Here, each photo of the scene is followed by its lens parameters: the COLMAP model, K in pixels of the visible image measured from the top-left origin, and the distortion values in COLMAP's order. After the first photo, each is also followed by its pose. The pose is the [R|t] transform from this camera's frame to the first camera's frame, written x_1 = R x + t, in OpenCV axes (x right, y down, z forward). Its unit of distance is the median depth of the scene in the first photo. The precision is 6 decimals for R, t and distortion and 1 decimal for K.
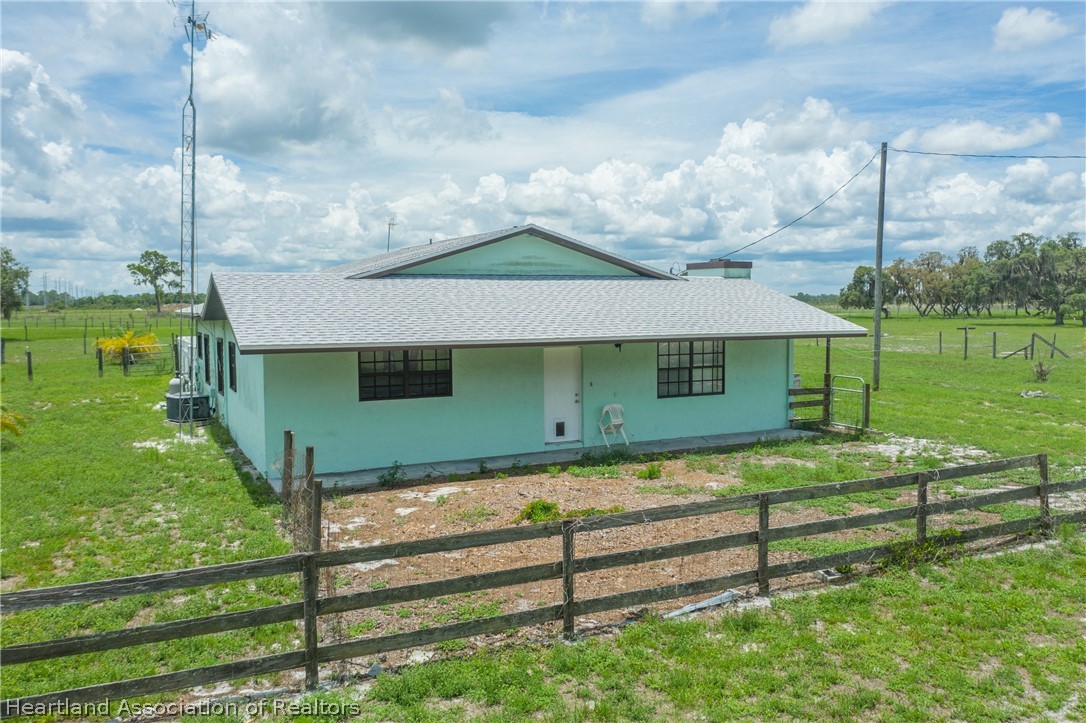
lens RADIAL K [[861.2, 0, 550.6], [0, 861.2, 352.9], [0, 0, 1]] dist [-0.011574, -0.003778]
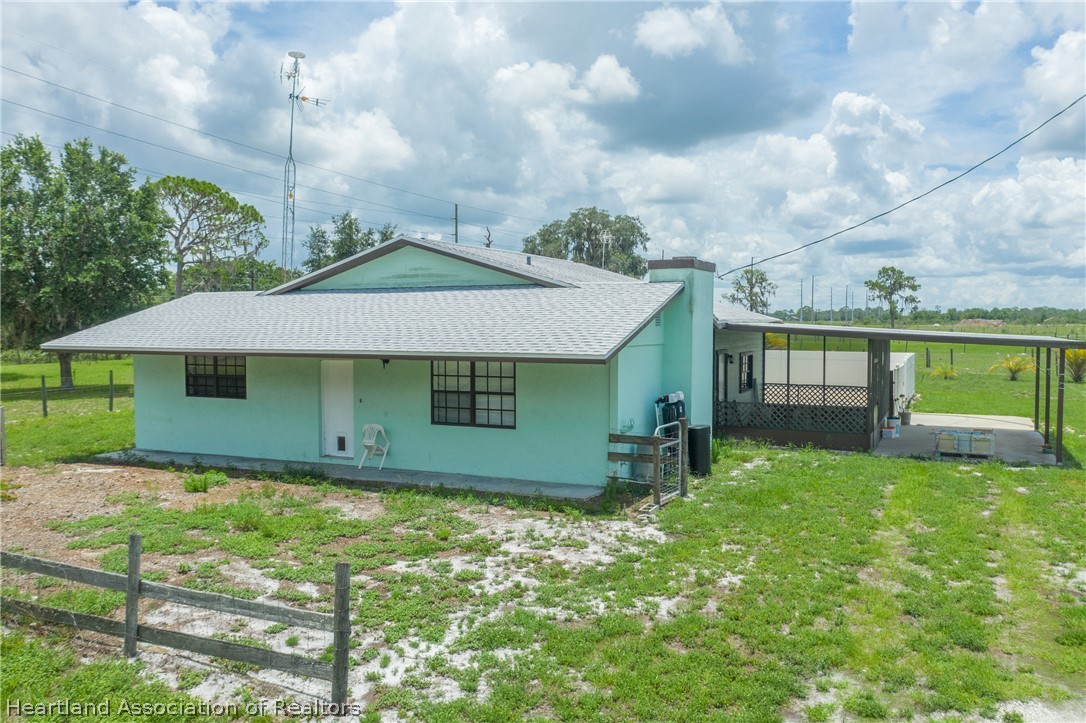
lens RADIAL K [[861.2, 0, 547.8], [0, 861.2, 368.3], [0, 0, 1]] dist [-0.011574, -0.003778]
pose [[0.607536, 0.045979, -0.792960, 0.103491], [-0.046304, 0.998676, 0.022430, -0.003396], [0.792941, 0.023090, 0.608860, 0.064936]]
